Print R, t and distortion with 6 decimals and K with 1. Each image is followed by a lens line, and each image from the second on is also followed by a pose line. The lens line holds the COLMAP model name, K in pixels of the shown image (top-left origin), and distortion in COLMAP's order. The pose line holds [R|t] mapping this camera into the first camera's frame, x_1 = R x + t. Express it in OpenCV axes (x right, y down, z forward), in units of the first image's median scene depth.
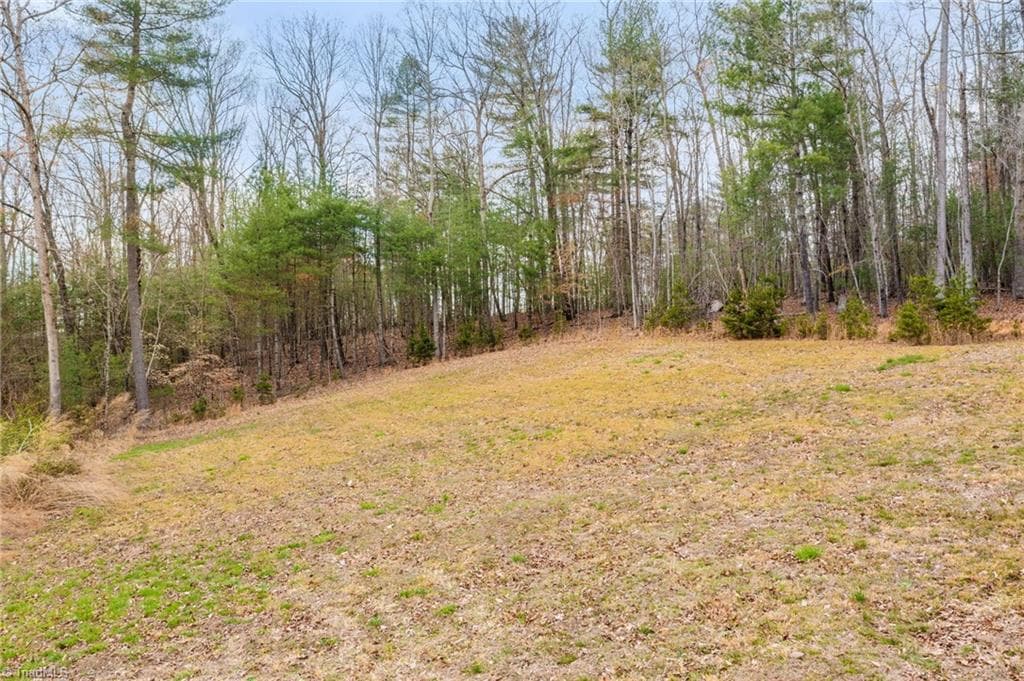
lens RADIAL K [[779.6, 0, 512.0], [0, 779.6, 340.5], [0, 0, 1]] dist [-0.012006, -0.004832]
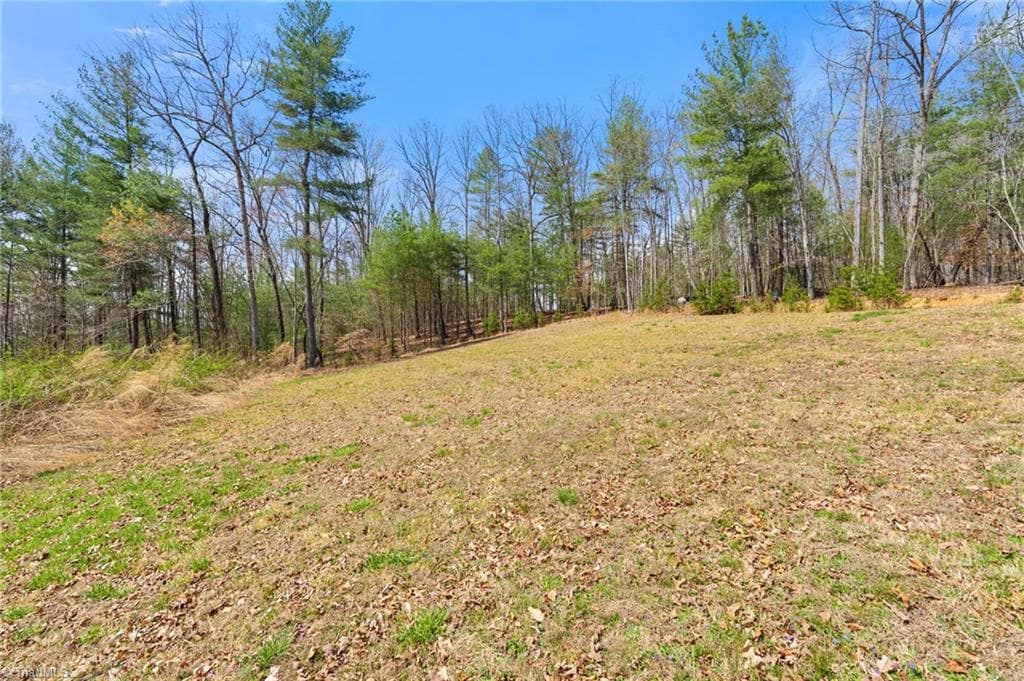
lens RADIAL K [[449.6, 0, 512.0], [0, 449.6, 340.5], [0, 0, 1]] dist [0.000397, -0.000013]
pose [[0.996775, 0.011442, -0.079426, -0.001703], [-0.009632, 0.999686, 0.023129, 0.024649], [0.079666, -0.022290, 0.996572, 0.109552]]
